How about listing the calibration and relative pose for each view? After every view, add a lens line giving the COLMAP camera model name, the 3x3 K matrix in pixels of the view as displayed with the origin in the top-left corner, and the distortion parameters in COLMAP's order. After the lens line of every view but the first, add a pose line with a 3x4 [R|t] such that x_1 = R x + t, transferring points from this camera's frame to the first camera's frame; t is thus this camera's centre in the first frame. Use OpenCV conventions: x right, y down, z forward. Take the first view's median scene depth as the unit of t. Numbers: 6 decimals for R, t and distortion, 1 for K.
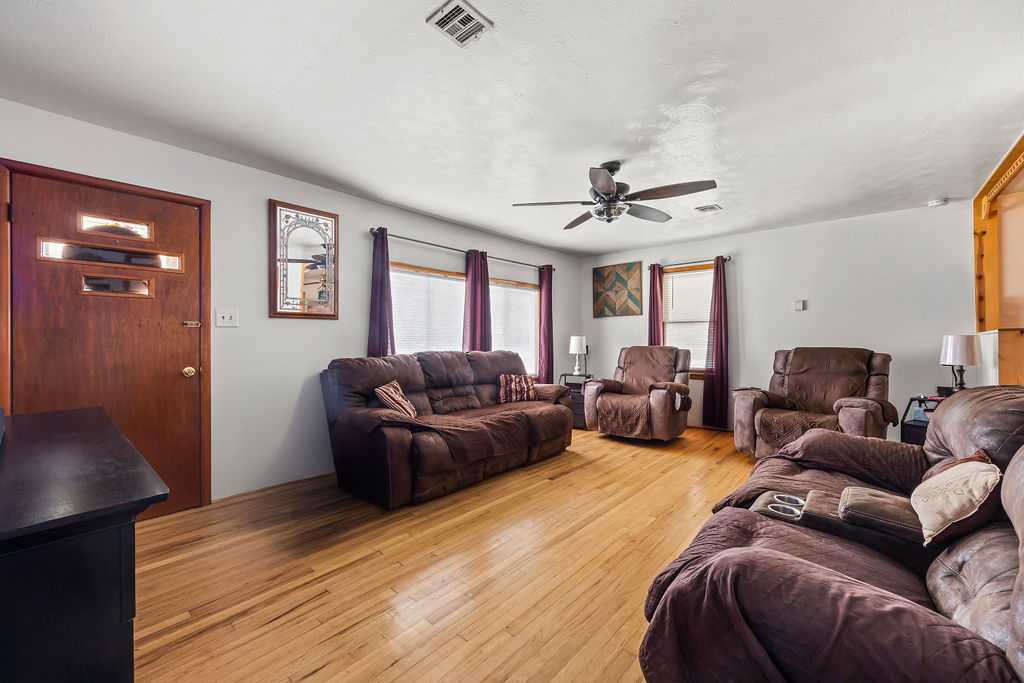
lens RADIAL K [[405.5, 0, 514.2], [0, 405.5, 338.8], [0, 0, 1]] dist [-0.007225, -0.000132]
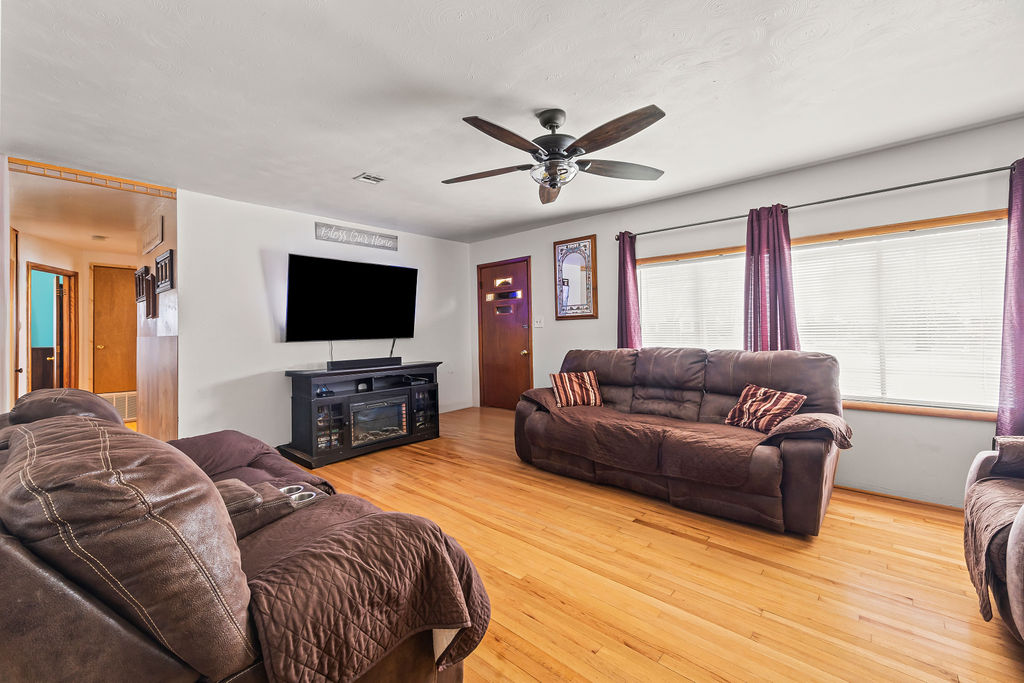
lens RADIAL K [[405.5, 0, 514.2], [0, 405.5, 338.8], [0, 0, 1]] dist [-0.007225, -0.000132]
pose [[0.005399, -0.001786, -0.999984, 0.805311], [-0.002877, 0.999994, -0.001802, 0.016252], [0.999981, 0.002887, 0.005394, 0.751921]]
